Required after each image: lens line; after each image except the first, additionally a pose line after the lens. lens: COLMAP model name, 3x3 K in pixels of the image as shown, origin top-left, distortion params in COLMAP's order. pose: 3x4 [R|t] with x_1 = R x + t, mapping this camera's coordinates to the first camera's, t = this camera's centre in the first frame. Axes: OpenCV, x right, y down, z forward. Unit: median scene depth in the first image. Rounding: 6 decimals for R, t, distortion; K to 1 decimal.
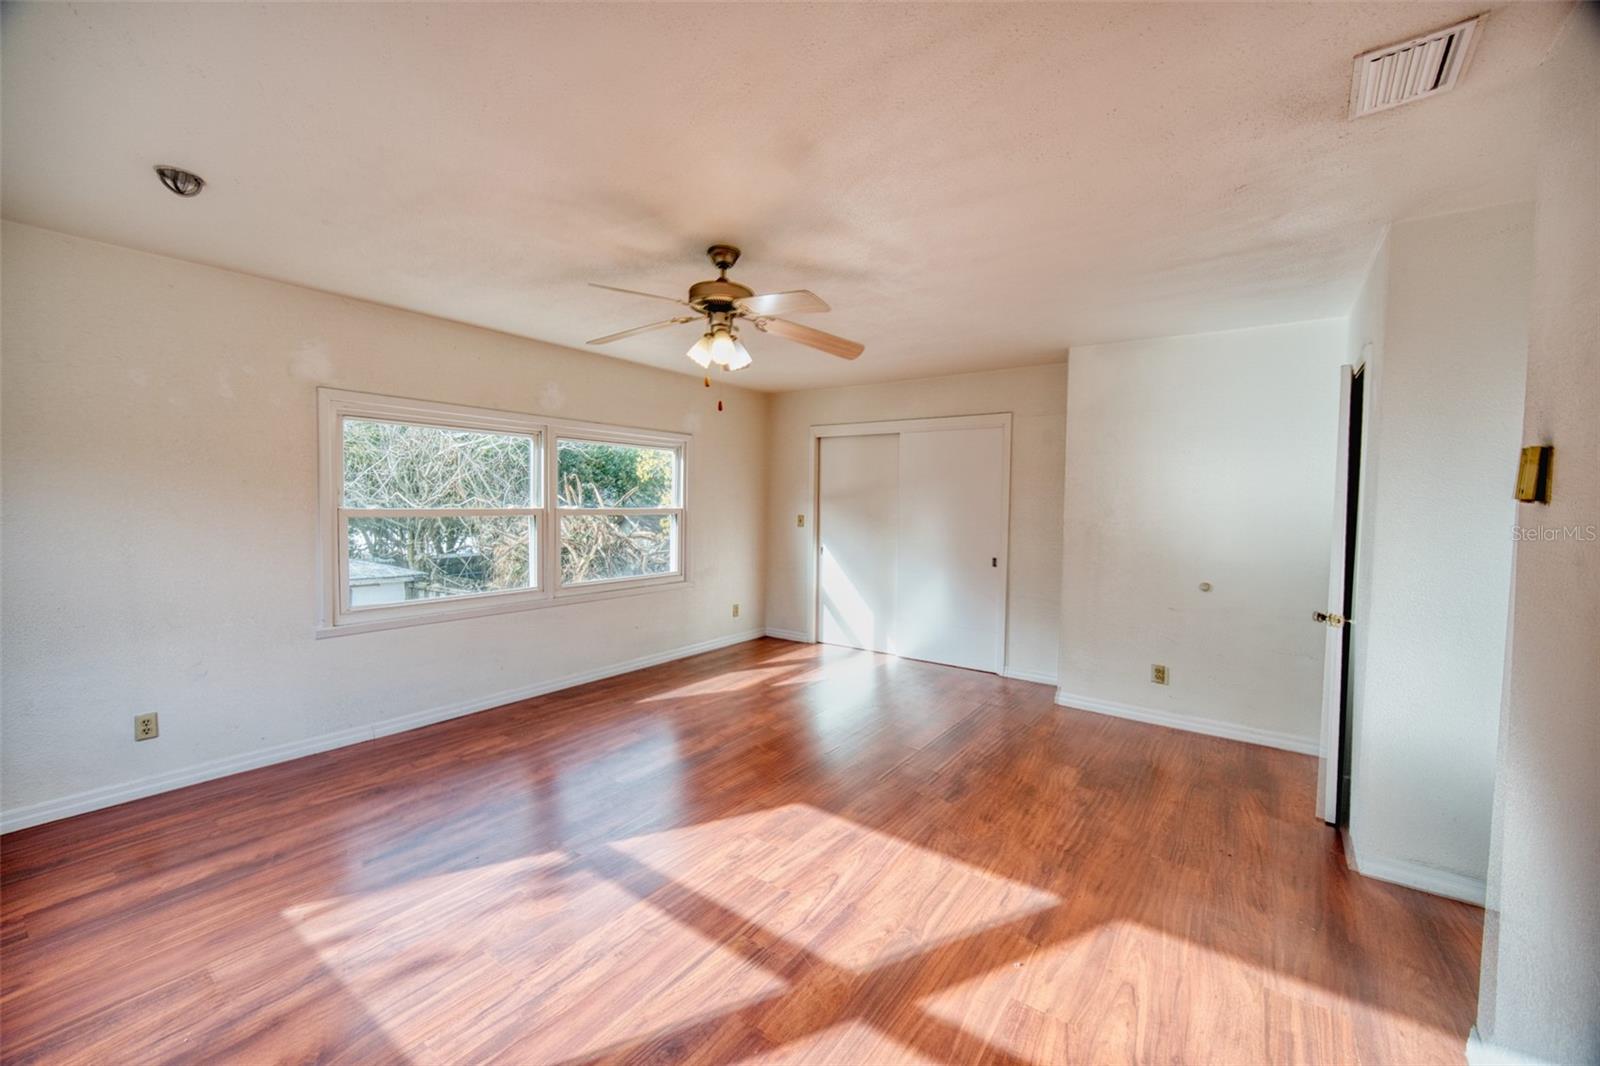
lens RADIAL K [[664.1, 0, 800.0], [0, 664.1, 533.0], [0, 0, 1]] dist [0.001457, 0.000065]
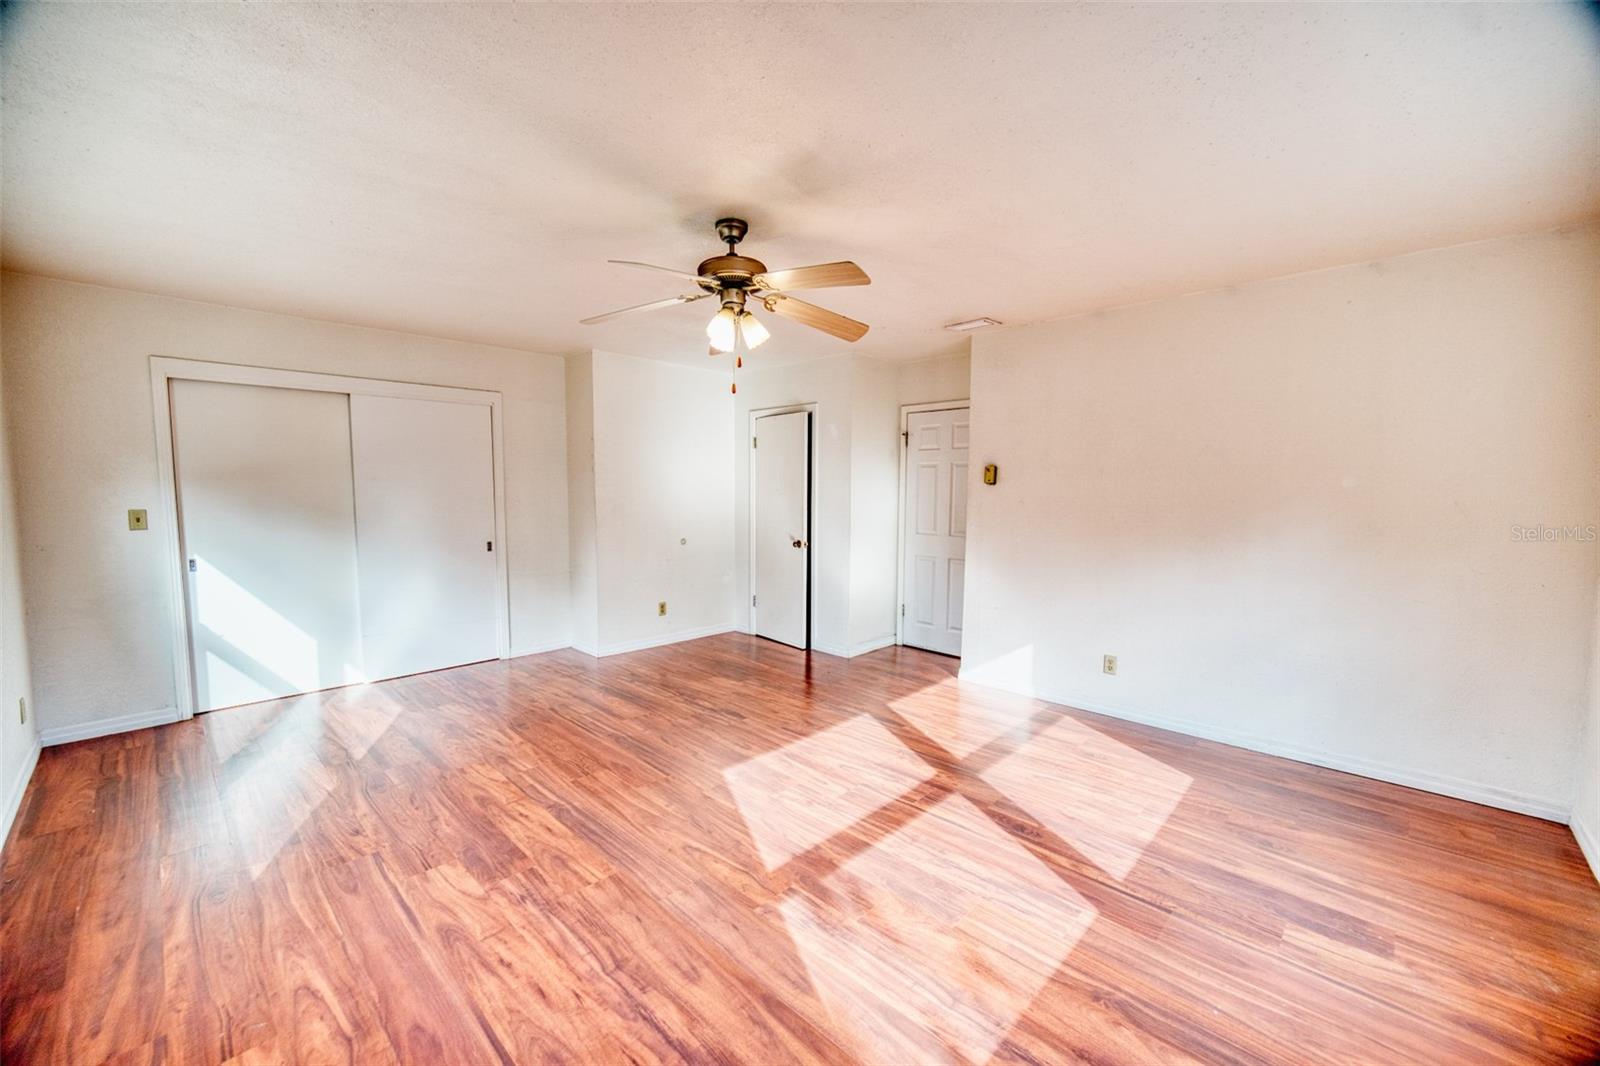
lens RADIAL K [[636.1, 0, 802.0], [0, 636.1, 543.5], [0, 0, 1]] dist [-0.001503, -0.000377]
pose [[0.123357, -0.103280, 0.986973, -1.009853], [0.047713, 0.994037, 0.098055, -0.052449], [-0.991215, 0.034996, 0.127549, 0.770071]]
